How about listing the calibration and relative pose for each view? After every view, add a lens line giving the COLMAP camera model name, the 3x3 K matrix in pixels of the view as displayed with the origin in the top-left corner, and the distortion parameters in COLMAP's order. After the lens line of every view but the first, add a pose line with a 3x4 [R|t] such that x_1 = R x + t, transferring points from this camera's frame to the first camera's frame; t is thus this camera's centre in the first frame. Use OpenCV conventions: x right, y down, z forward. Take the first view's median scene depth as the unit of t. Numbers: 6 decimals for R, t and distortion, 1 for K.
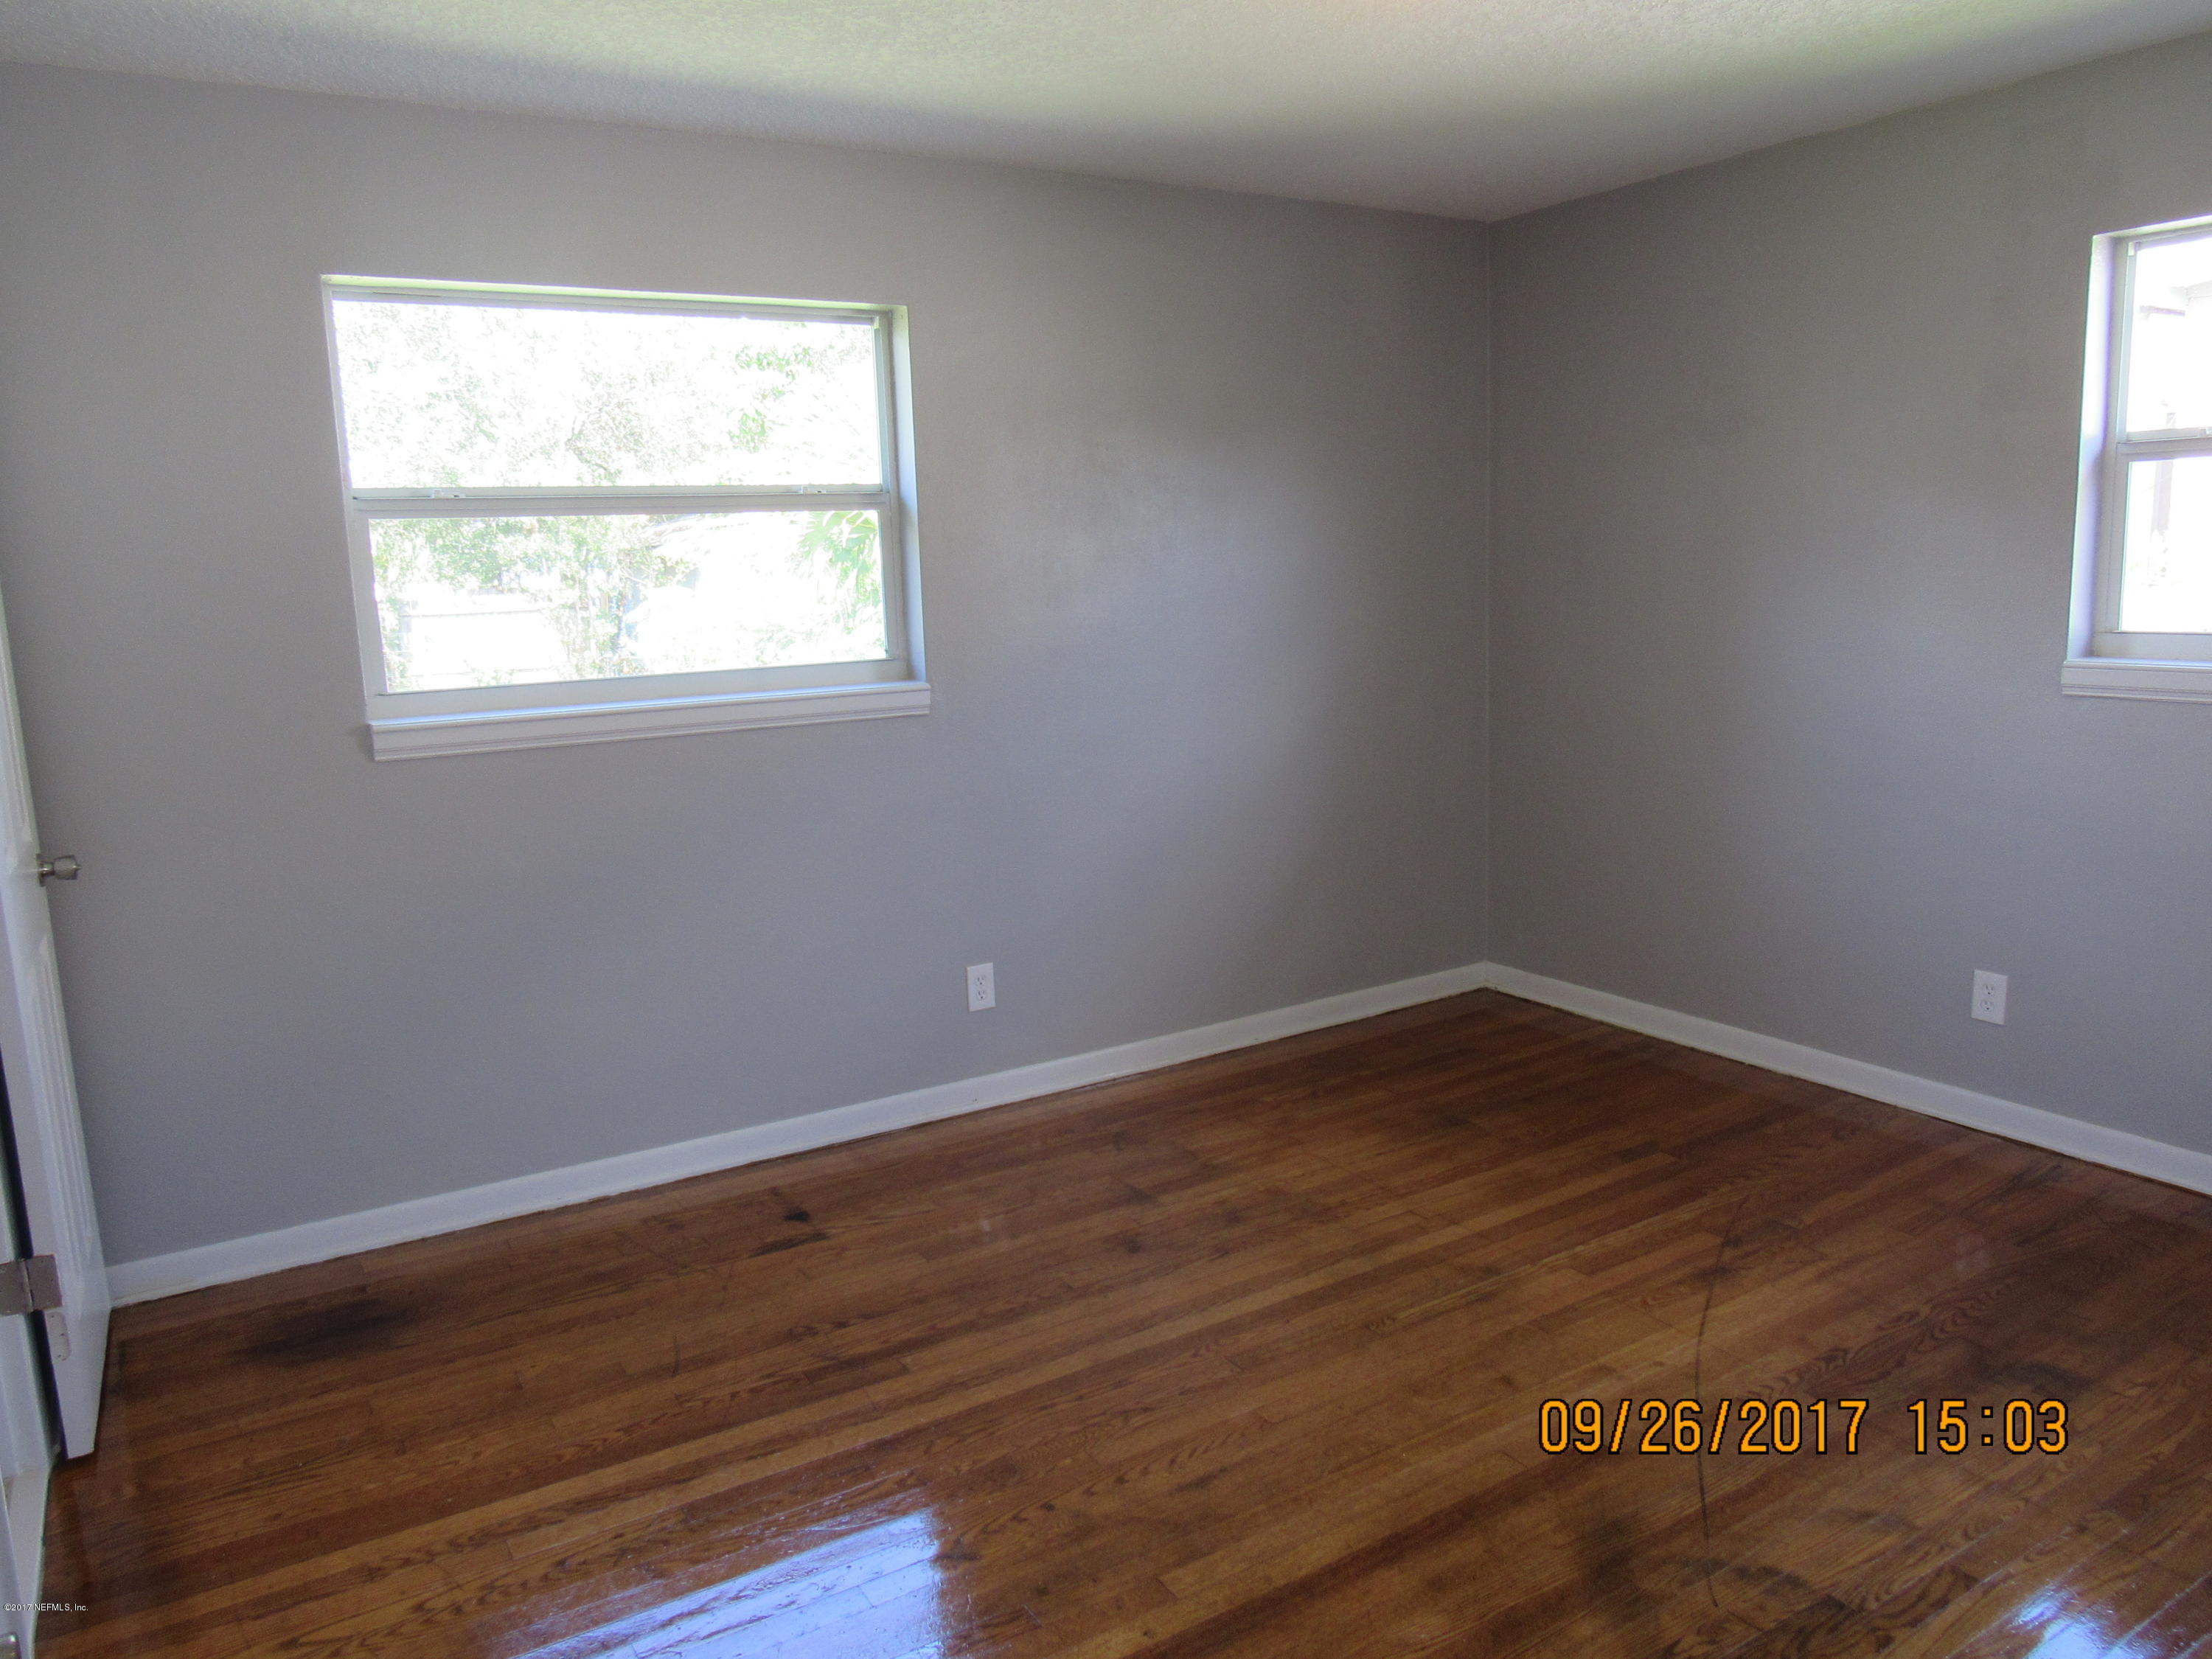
lens RADIAL K [[1565.0, 0, 1109.7], [0, 1565.0, 822.7], [0, 0, 1]] dist [0.001569, -0.001436]
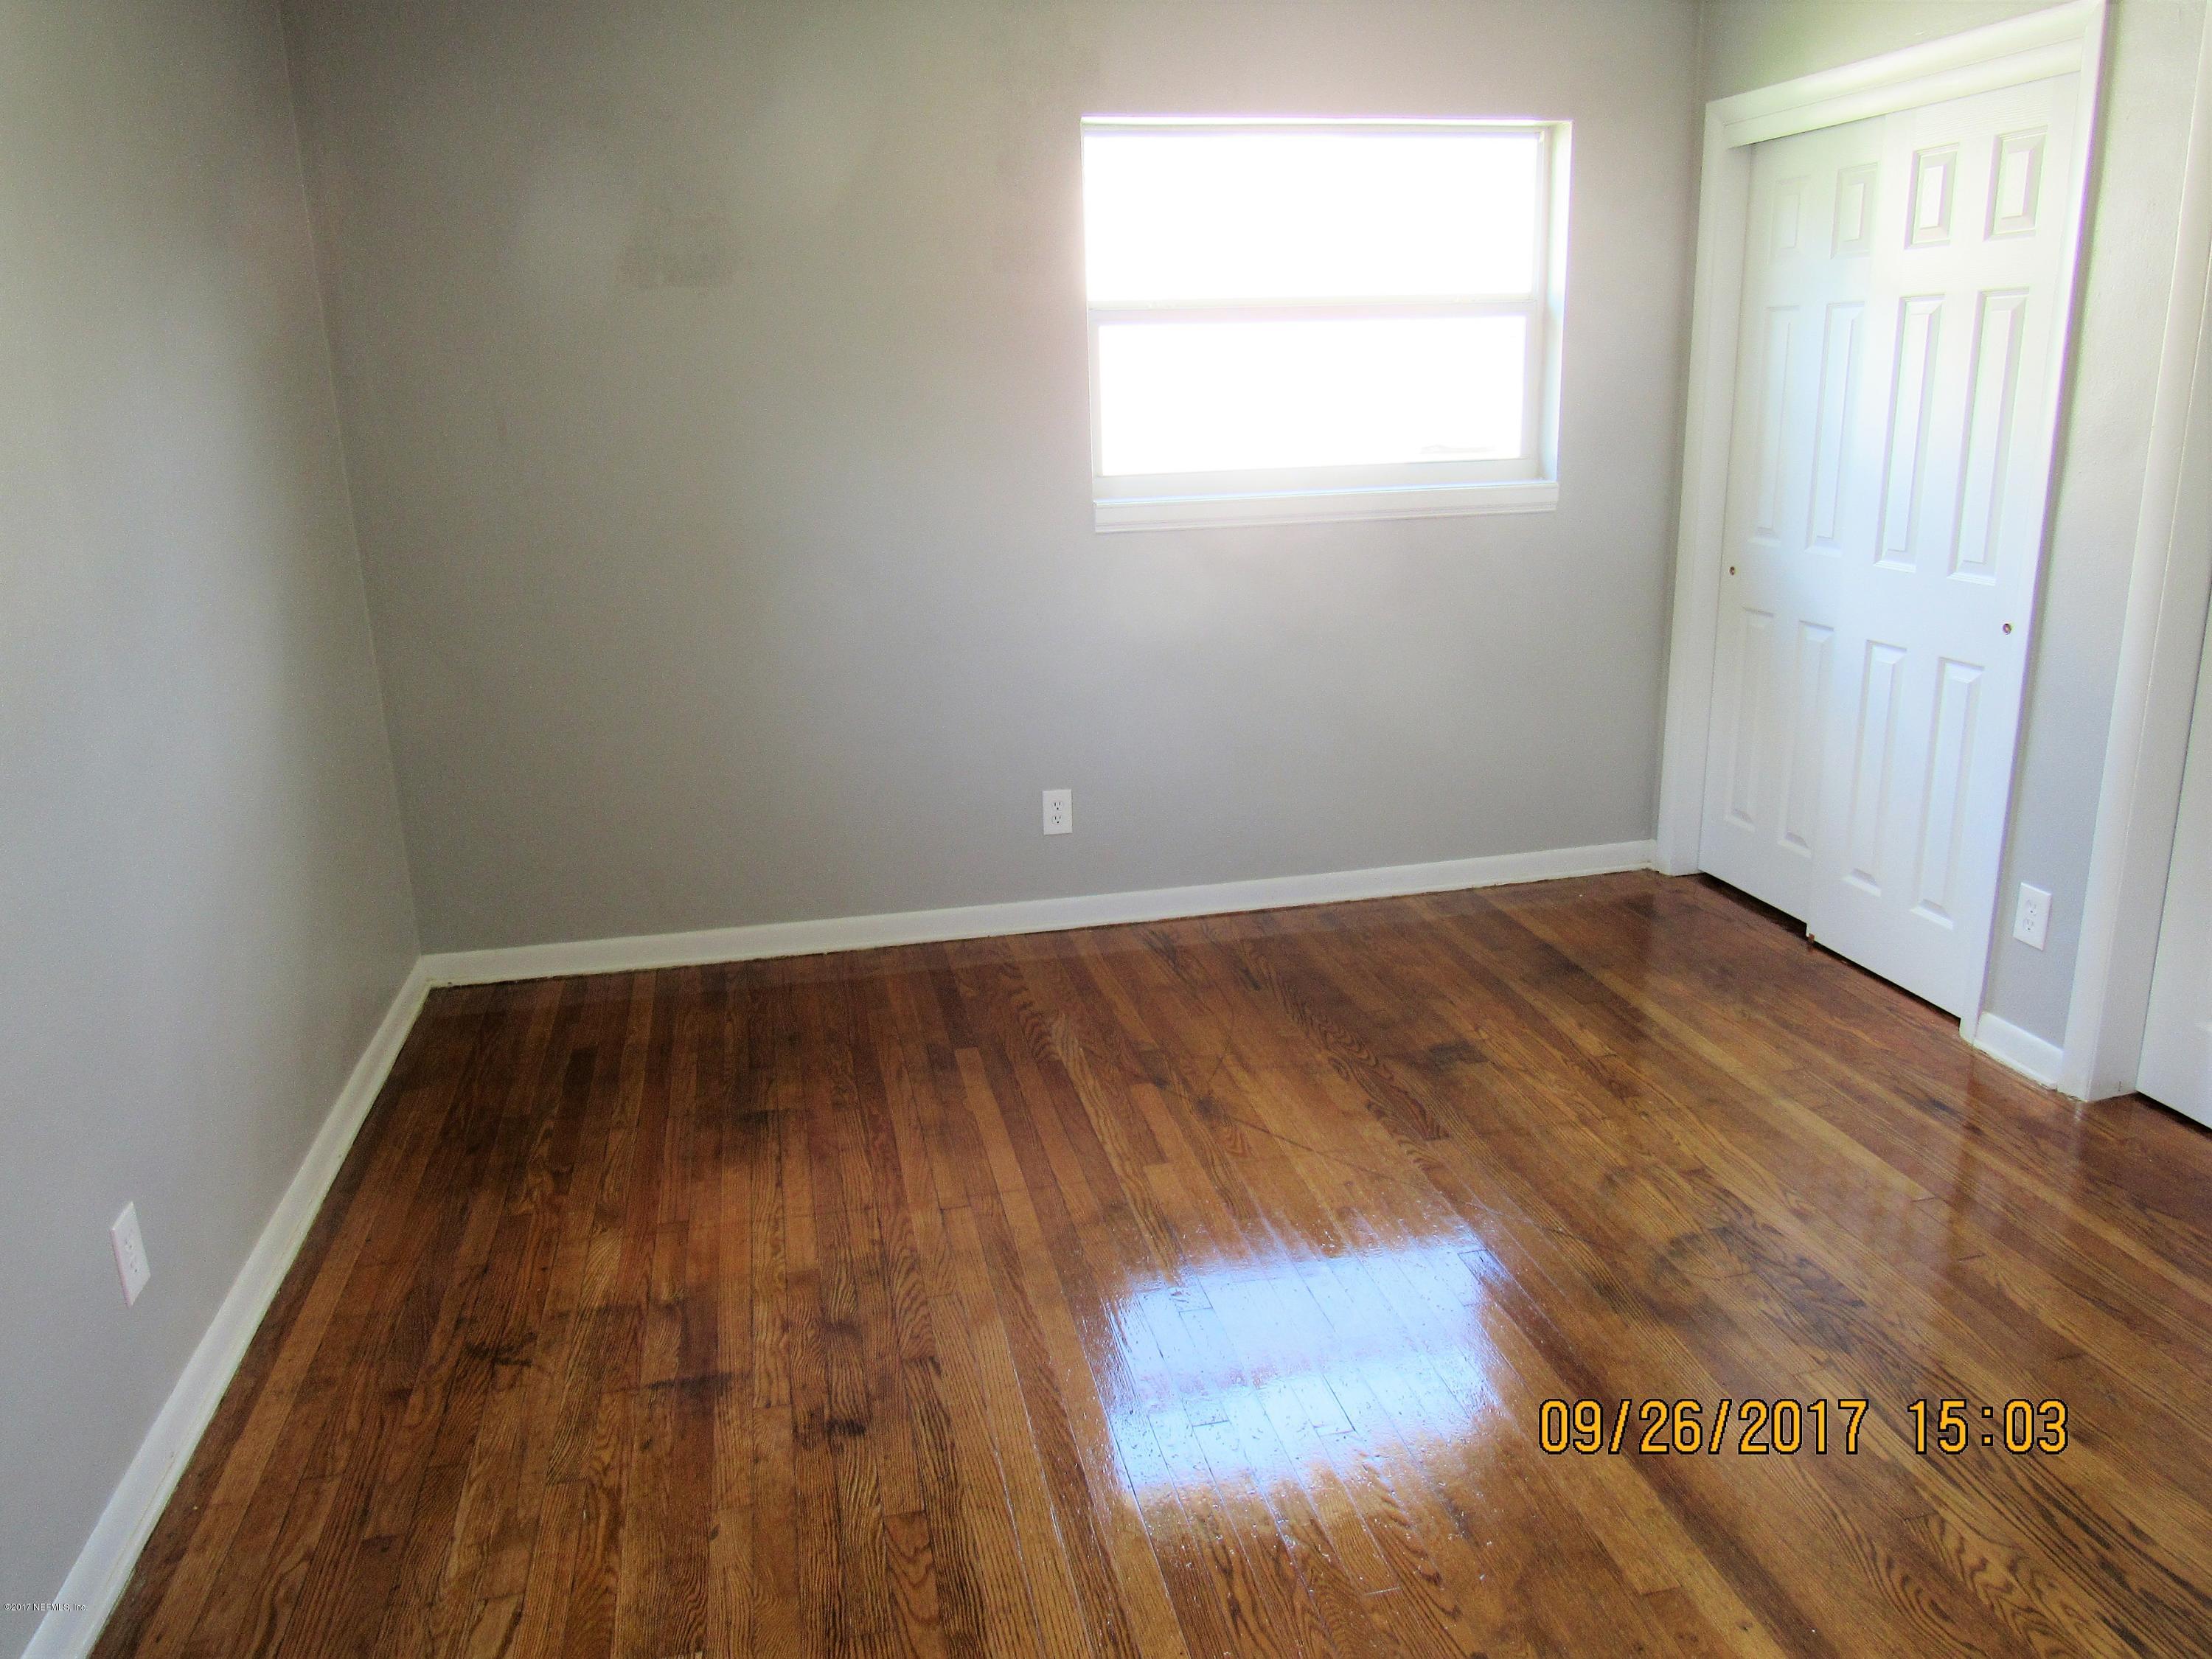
lens RADIAL K [[1571.9, 0, 1103.8], [0, 1571.9, 832.7], [0, 0, 1]] dist [-0.040500, 0.024136]
pose [[0.339133, -0.233407, 0.911323, -0.462091], [0.167906, 0.968195, 0.185490, -0.078235], [-0.925633, 0.090110, 0.367537, 0.573461]]
